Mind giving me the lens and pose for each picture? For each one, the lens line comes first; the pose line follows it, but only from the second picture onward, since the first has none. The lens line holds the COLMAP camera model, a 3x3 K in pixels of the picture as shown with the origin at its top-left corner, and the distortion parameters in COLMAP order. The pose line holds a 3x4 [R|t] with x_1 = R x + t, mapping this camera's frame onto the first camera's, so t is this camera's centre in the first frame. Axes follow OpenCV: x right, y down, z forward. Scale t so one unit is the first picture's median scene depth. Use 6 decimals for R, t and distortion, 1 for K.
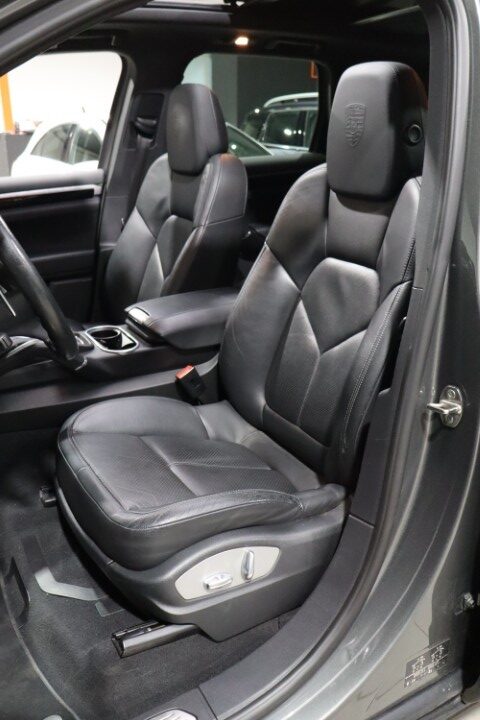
lens RADIAL K [[674.6, 0, 239.1], [0, 674.6, 358.6], [0, 0, 1]] dist [0.008160, 0.000000]
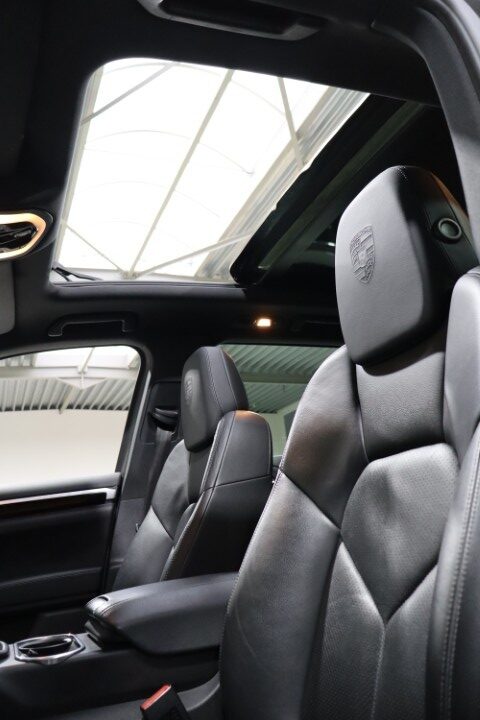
lens RADIAL K [[604.1, 0, 244.2], [0, 604.1, 361.4], [0, 0, 1]] dist [-0.001995, 0.022024]
pose [[0.983568, -0.135534, -0.119271, 0.077238], [0.038530, 0.802991, -0.594745, 0.084430], [0.176381, 0.580376, 0.795018, 0.384651]]
